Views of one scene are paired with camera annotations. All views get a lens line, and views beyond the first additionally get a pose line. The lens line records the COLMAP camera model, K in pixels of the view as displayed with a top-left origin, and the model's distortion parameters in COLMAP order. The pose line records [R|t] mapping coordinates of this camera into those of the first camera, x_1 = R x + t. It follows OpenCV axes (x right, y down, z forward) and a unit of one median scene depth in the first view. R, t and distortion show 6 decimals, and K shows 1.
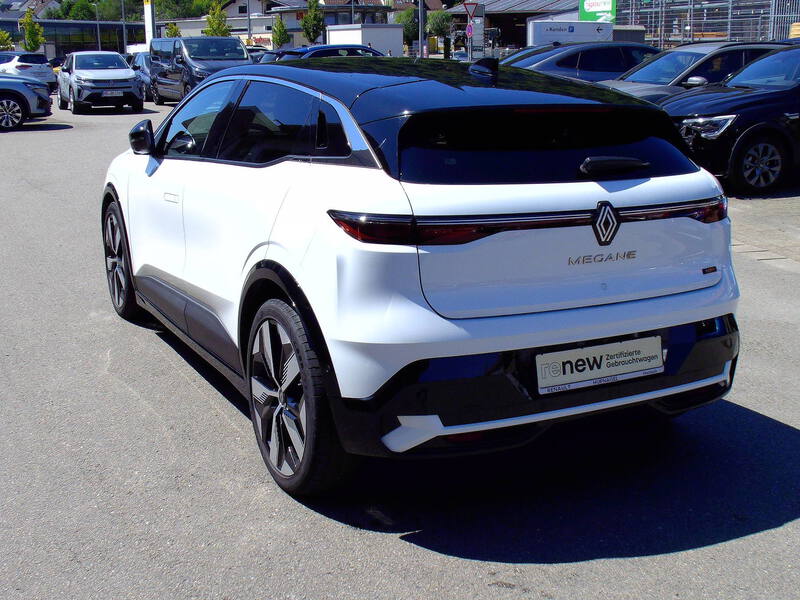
lens RADIAL K [[978.2, 0, 400.0], [0, 978.2, 300.0], [0, 0, 1]] dist [-0.220072, 0.340911]
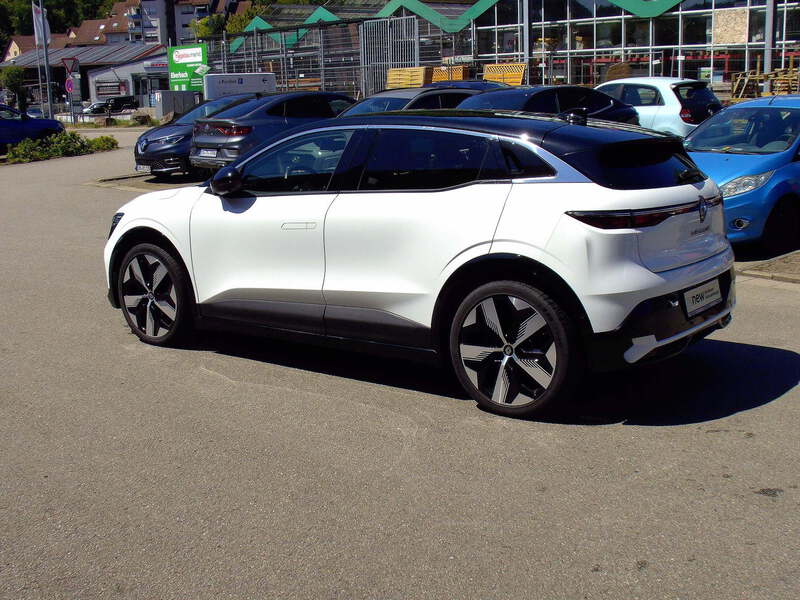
lens RADIAL K [[978.2, 0, 400.0], [0, 978.2, 300.0], [0, 0, 1]] dist [-0.220072, 0.340911]
pose [[0.893831, -0.107060, 0.435435, -0.940524], [0.128163, 0.991565, -0.019290, 0.037958], [-0.429697, 0.073049, 0.900013, -0.215908]]
